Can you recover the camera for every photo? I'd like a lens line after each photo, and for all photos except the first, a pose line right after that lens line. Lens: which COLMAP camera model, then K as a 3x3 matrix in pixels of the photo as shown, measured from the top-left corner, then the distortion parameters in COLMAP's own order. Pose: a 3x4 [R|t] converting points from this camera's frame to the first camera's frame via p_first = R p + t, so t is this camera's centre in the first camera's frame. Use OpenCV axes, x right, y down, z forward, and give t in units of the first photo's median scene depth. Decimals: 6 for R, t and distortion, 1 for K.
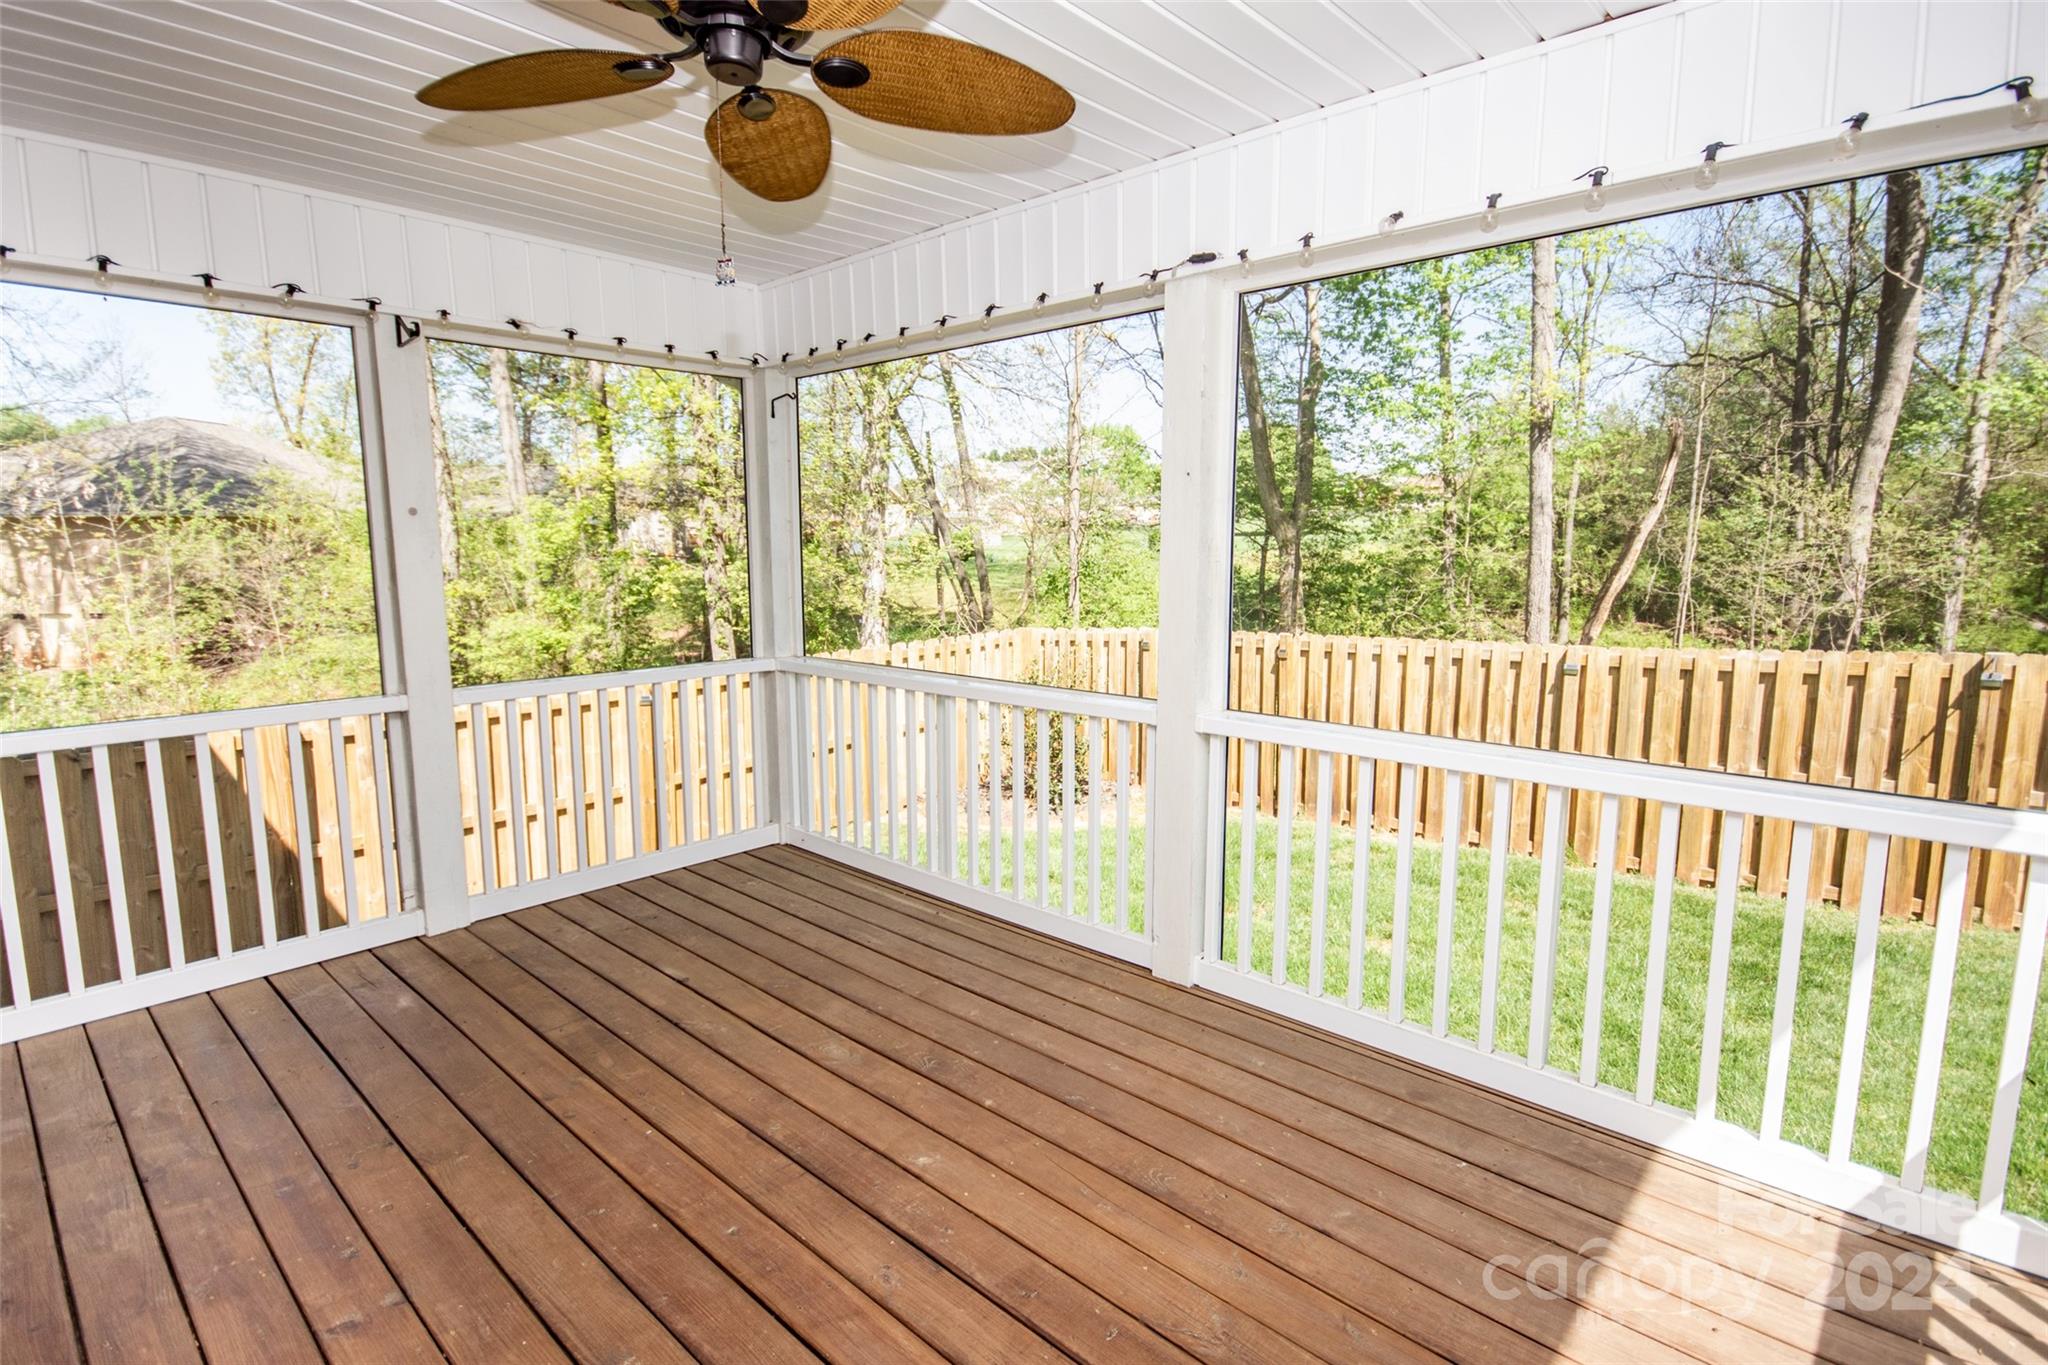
lens RADIAL K [[1020.0, 0, 1050.5], [0, 1020.0, 677.8], [0, 0, 1]] dist [-0.000104, -0.000081]
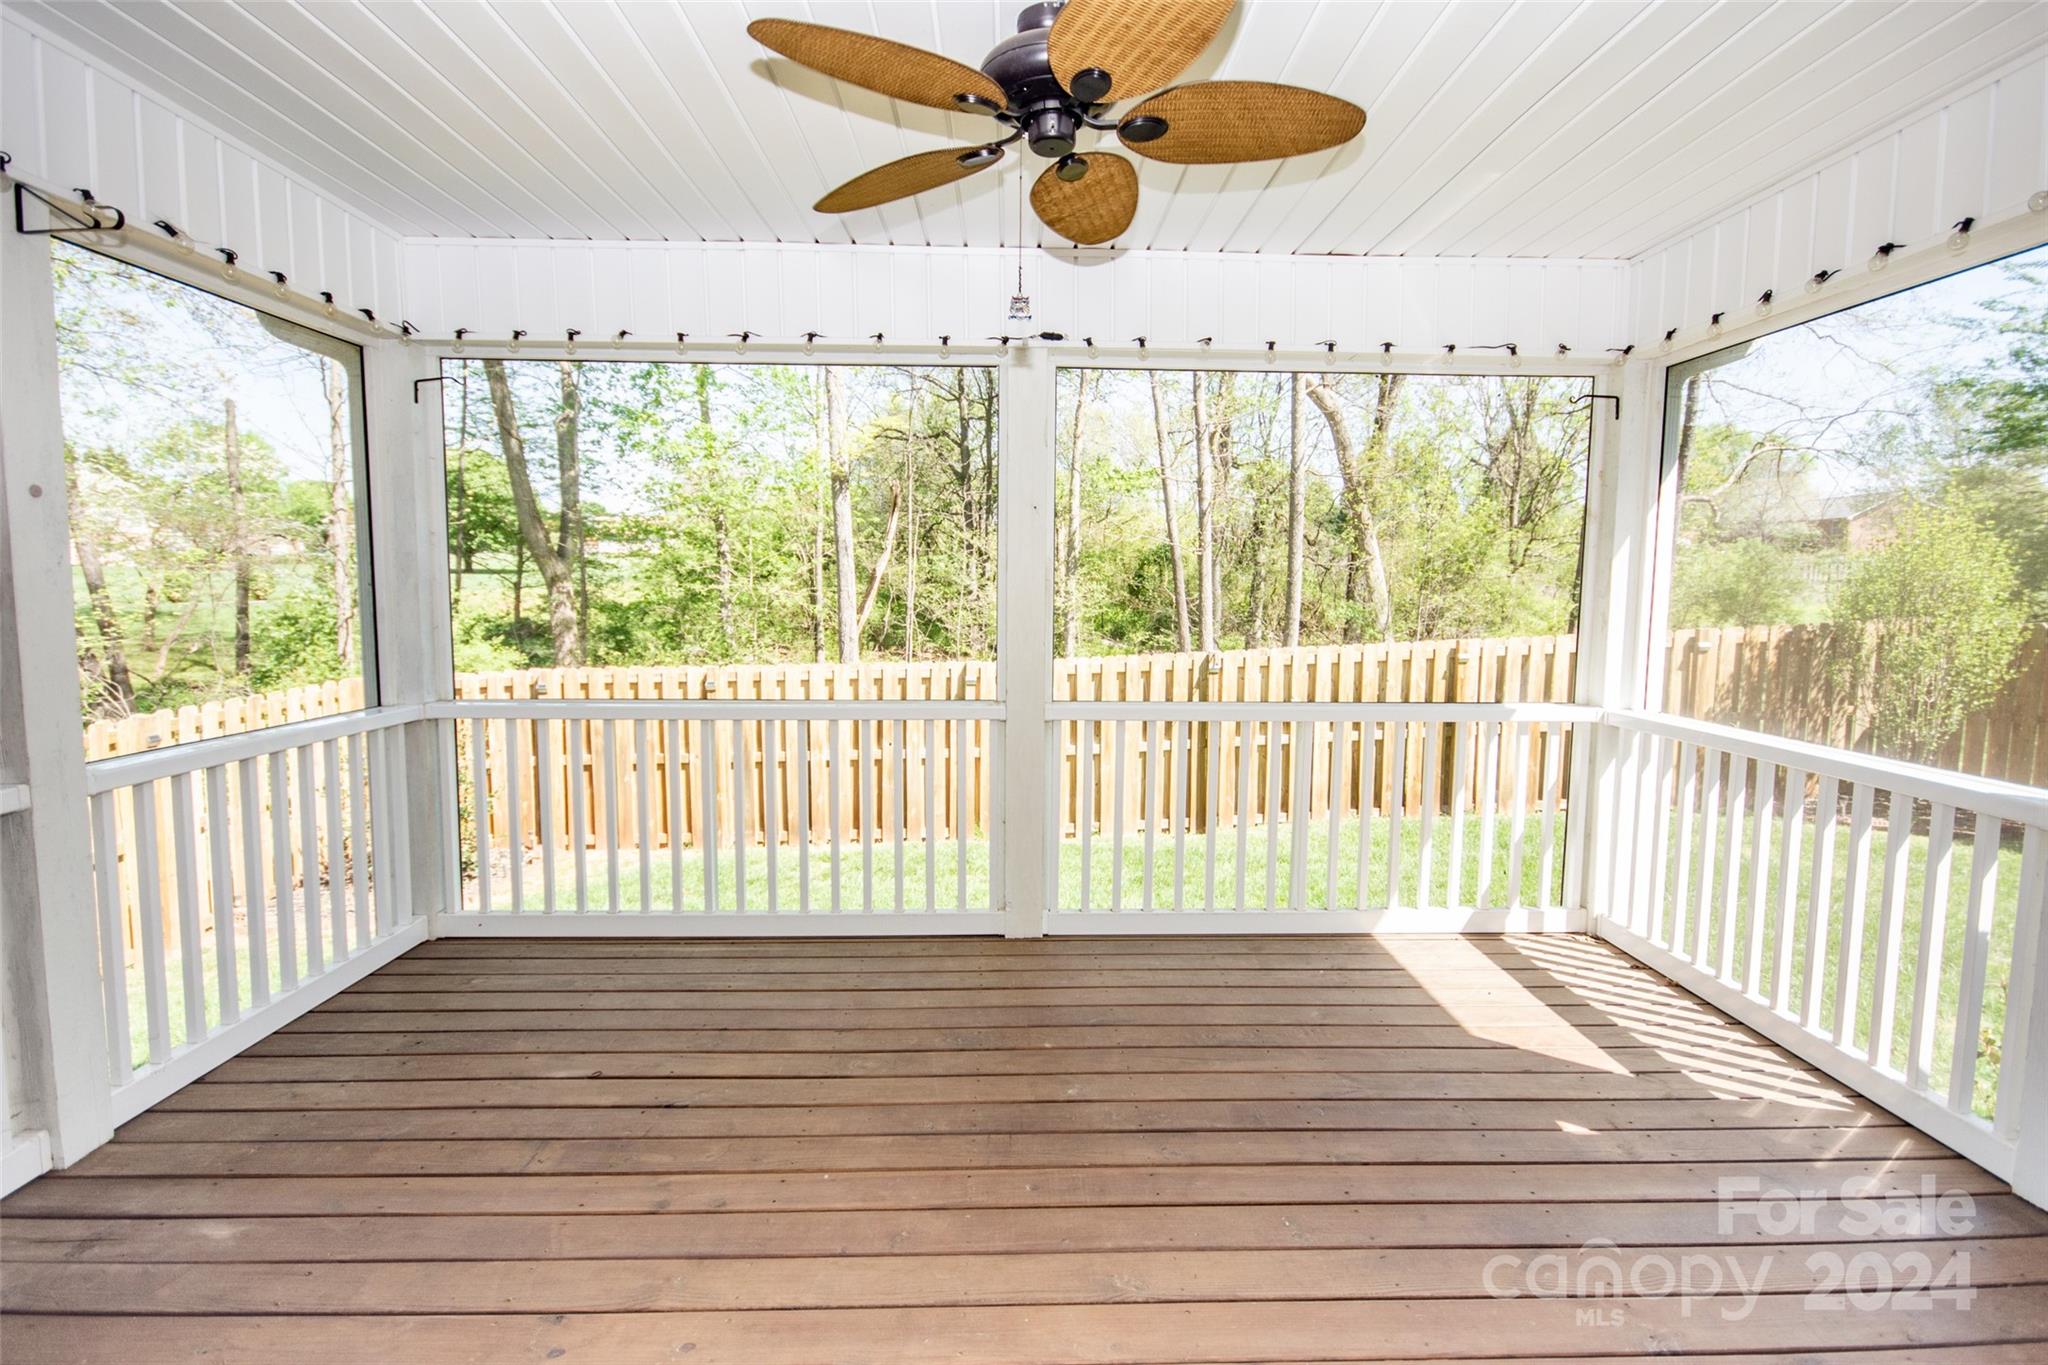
lens RADIAL K [[1020.0, 0, 1050.5], [0, 1020.0, 677.8], [0, 0, 1]] dist [-0.000104, -0.000081]
pose [[0.712675, -0.057503, 0.699134, -0.331554], [0.086163, 0.996264, -0.005890, 0.005074], [-0.696183, 0.064437, 0.714967, 0.063622]]
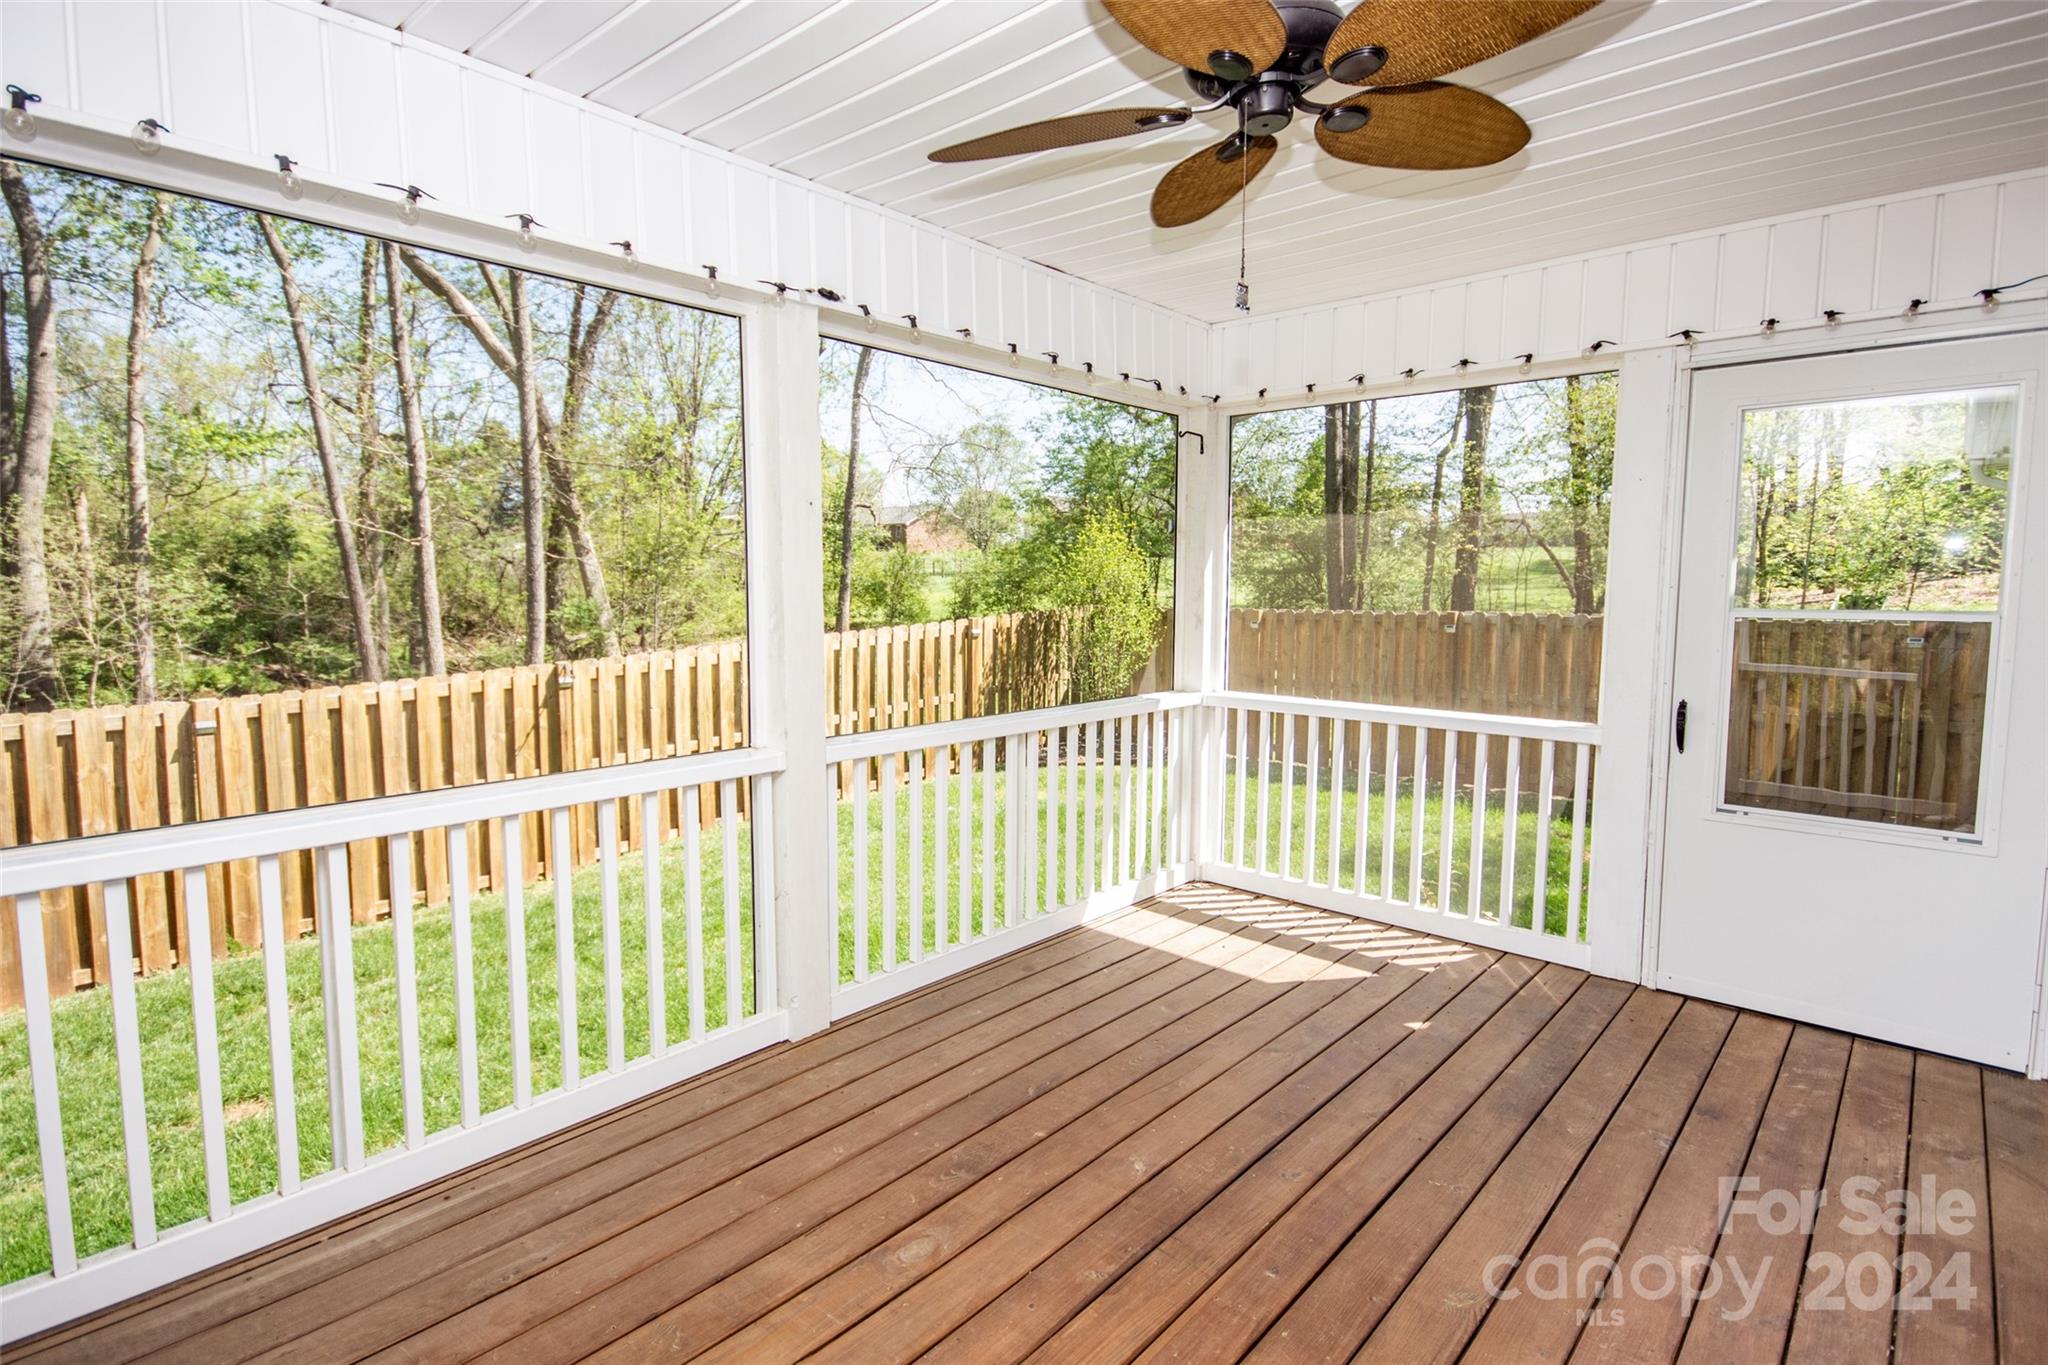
lens RADIAL K [[1020.0, 0, 1050.5], [0, 1020.0, 677.8], [0, 0, 1]] dist [-0.000104, -0.000081]
pose [[-0.019534, -0.093037, 0.995471, -0.399820], [0.130921, 0.986850, 0.094801, -0.045158], [-0.991200, 0.132180, -0.007097, 0.373005]]
